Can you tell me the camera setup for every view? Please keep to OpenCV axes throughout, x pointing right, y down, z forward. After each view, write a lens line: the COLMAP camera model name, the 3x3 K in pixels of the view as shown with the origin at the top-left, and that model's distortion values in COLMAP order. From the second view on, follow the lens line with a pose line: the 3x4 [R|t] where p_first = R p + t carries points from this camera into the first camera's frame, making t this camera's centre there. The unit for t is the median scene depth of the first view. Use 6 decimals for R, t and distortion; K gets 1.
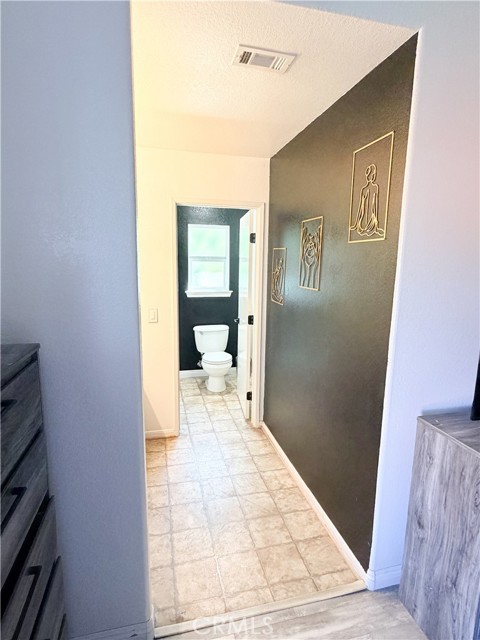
lens RADIAL K [[347.1, 0, 238.1], [0, 347.1, 320.7], [0, 0, 1]] dist [0.005130, -0.000079]
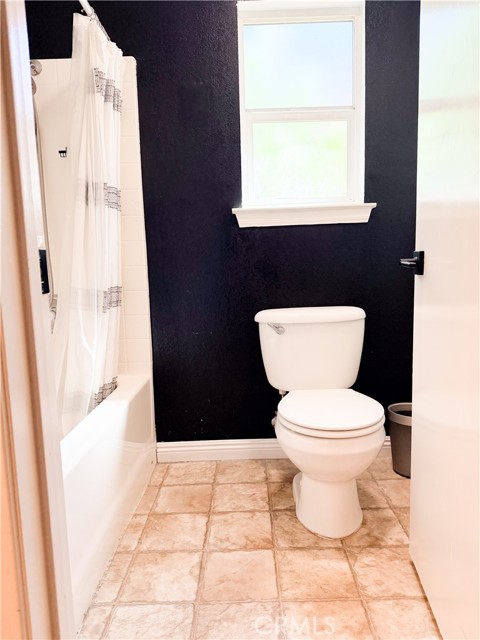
lens RADIAL K [[449.2, 0, 240.0], [0, 449.2, 320.4], [0, 0, 1]] dist [0.043264, 0.000415]
pose [[0.964998, -0.014711, -0.261845, -0.031760], [0.006183, 0.999424, -0.033362, 0.042982], [0.262186, 0.030576, 0.964533, 0.608144]]
